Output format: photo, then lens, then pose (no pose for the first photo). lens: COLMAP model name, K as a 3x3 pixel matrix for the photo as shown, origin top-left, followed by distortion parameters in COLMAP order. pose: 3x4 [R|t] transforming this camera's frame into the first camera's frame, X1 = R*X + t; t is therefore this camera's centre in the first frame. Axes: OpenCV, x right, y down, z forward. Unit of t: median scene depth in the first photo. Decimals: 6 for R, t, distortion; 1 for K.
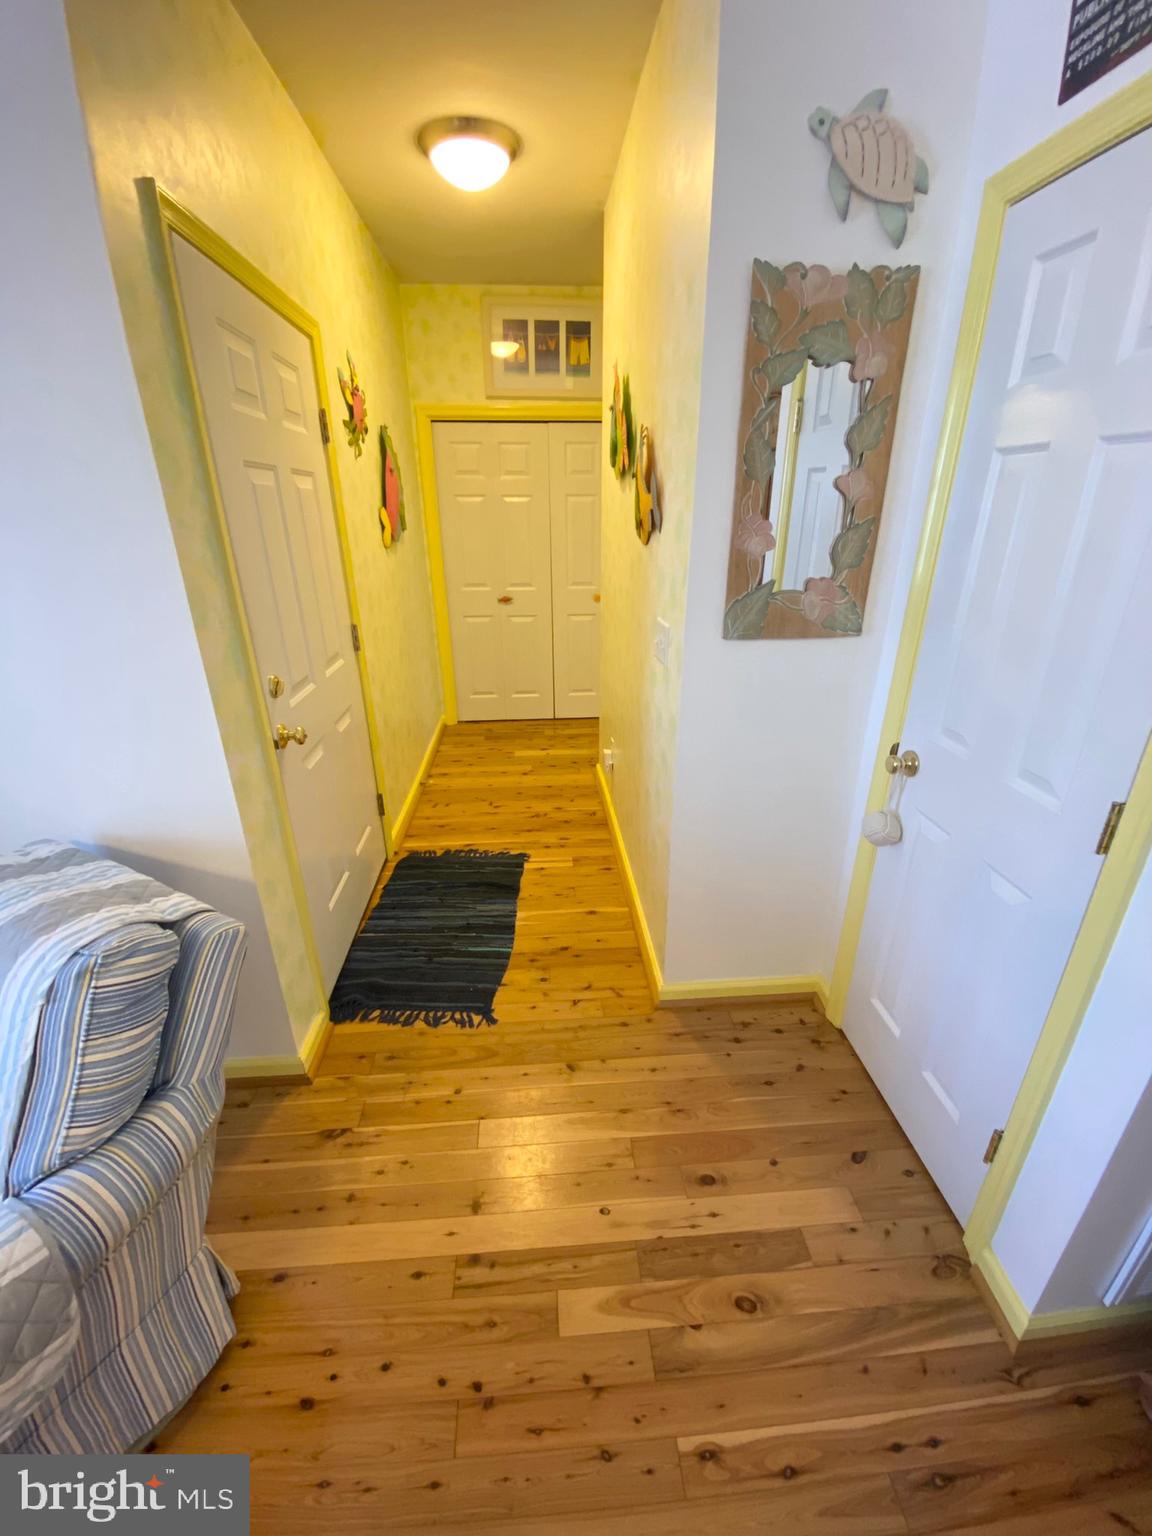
lens RADIAL K [[622.4, 0, 578.1], [0, 622.4, 765.4], [0, 0, 1]] dist [0.017368, -0.018990]
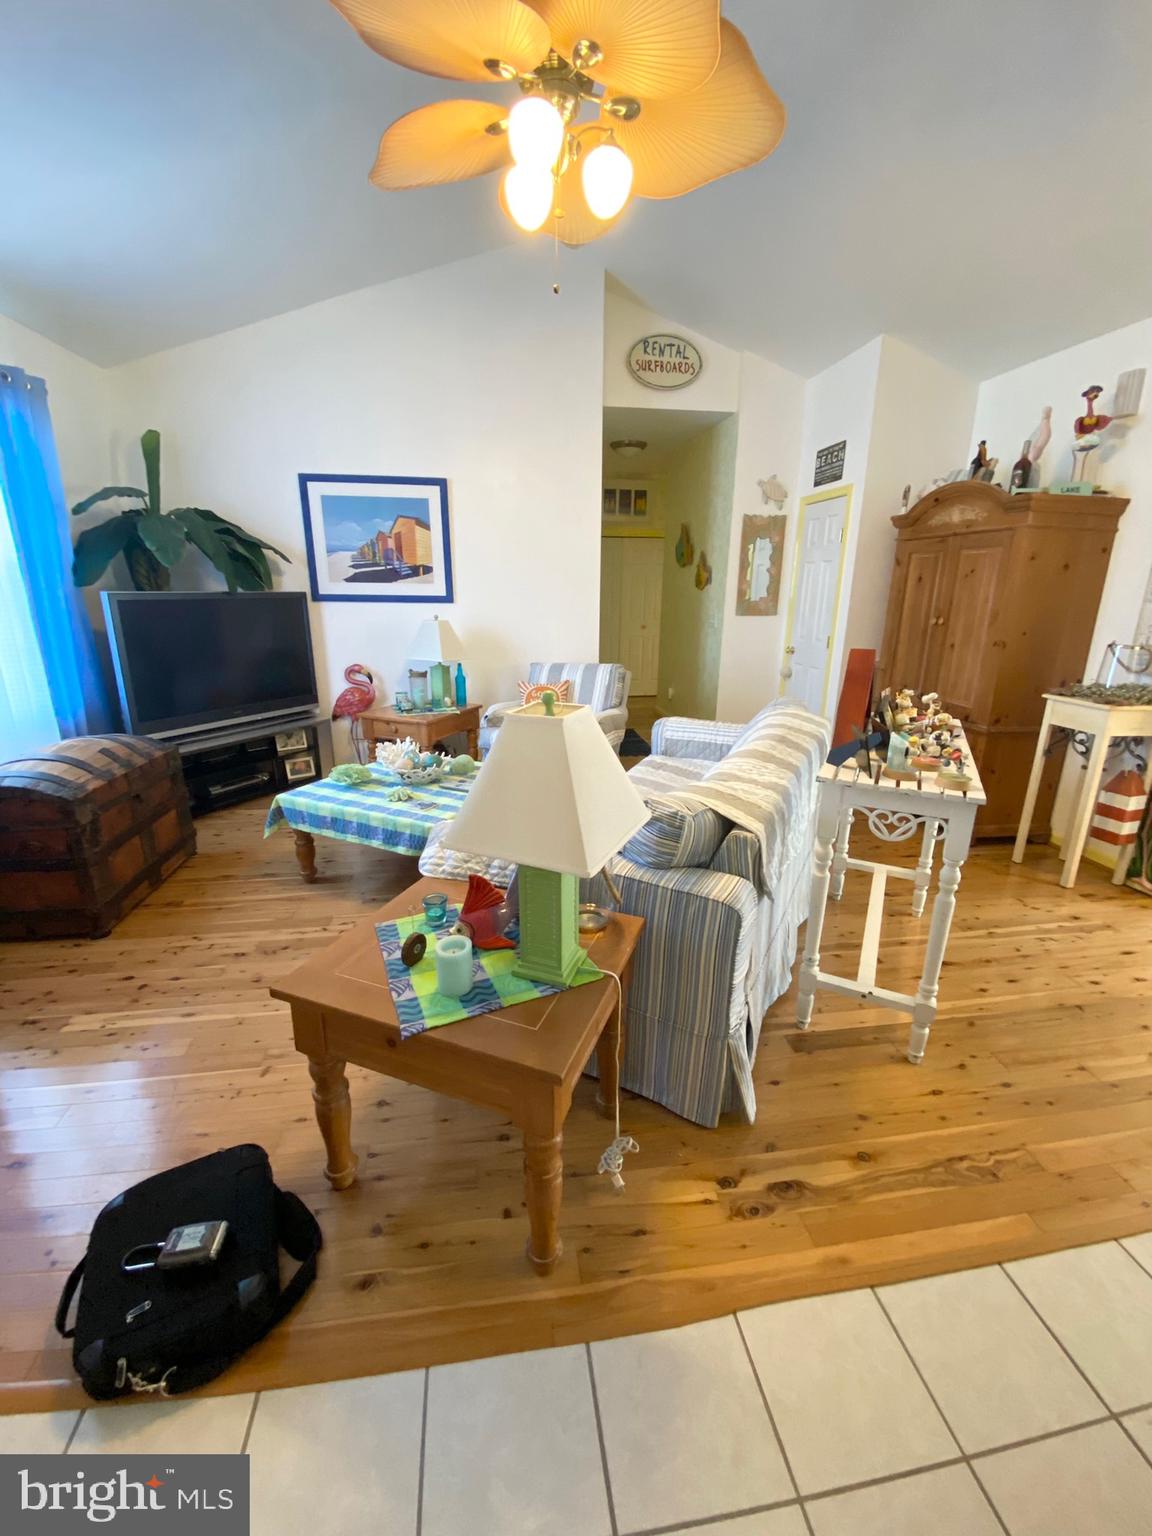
lens RADIAL K [[619.0, 0, 576.4], [0, 619.0, 769.4], [0, 0, 1]] dist [0.035516, -0.030275]
pose [[0.997048, -0.007794, 0.076387, -0.628955], [0.015771, 0.994411, -0.104392, 0.682125], [-0.075146, 0.105289, 0.991598, -1.531359]]
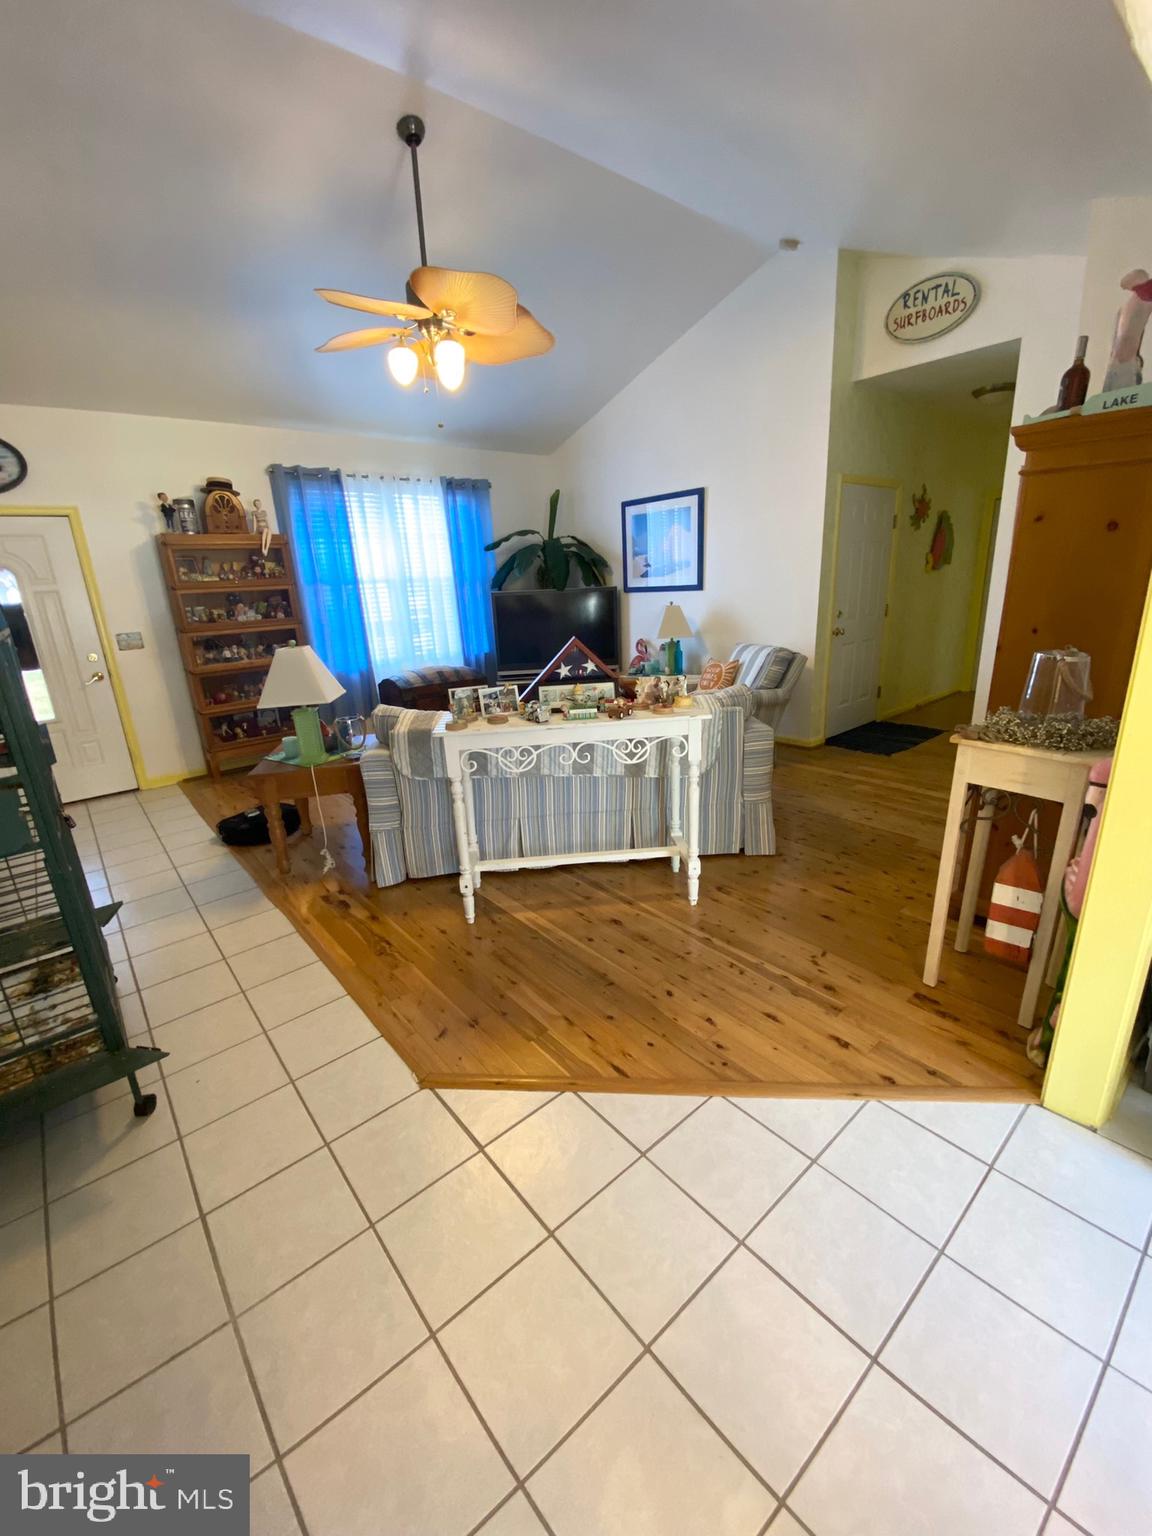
lens RADIAL K [[619.0, 0, 576.4], [0, 619.0, 769.4], [0, 0, 1]] dist [0.035516, -0.030275]
pose [[0.589415, 0.217793, -0.777918, 0.978165], [-0.268620, 0.961015, 0.065527, 0.565927], [0.761862, 0.170342, 0.624940, -1.318950]]
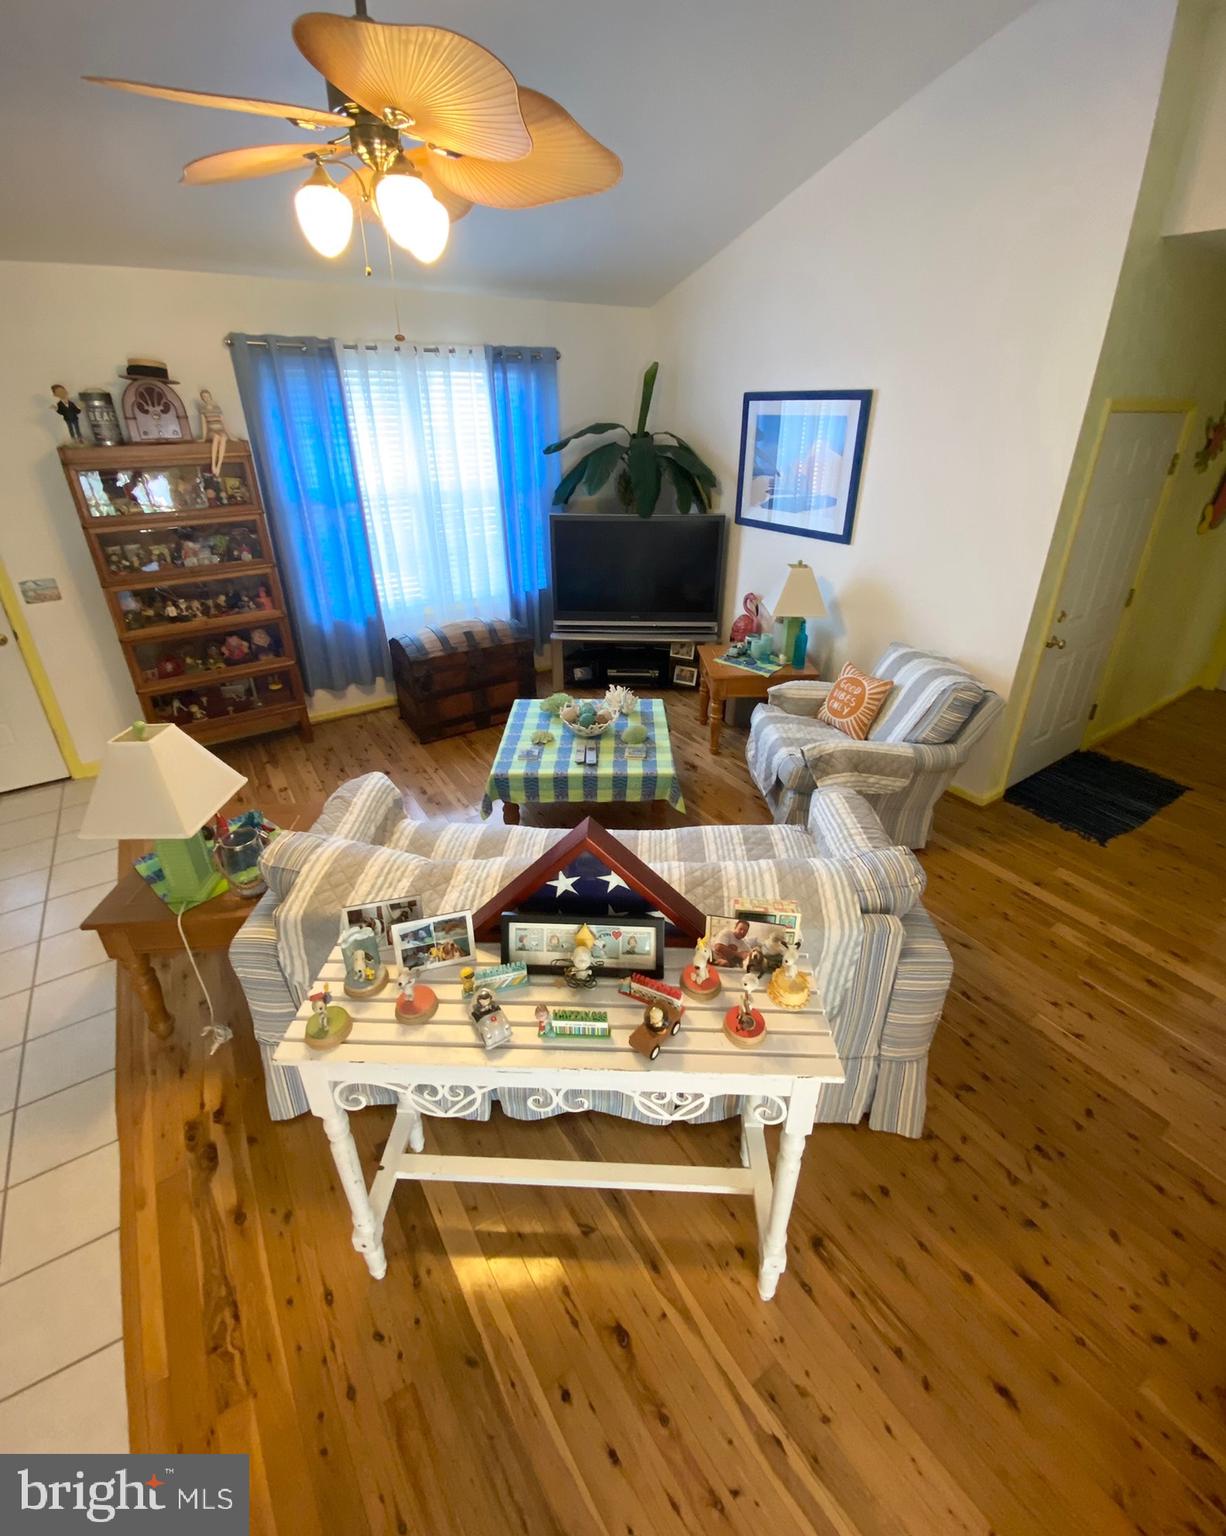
lens RADIAL K [[662.6, 0, 615.8], [0, 662.6, 719.3], [0, 0, 1]] dist [0.020454, -0.019183]
pose [[0.492429, 0.378200, -0.783887, 0.443182], [-0.332663, 0.914056, 0.232028, 0.111896], [0.804269, 0.146513, 0.575921, -0.965836]]
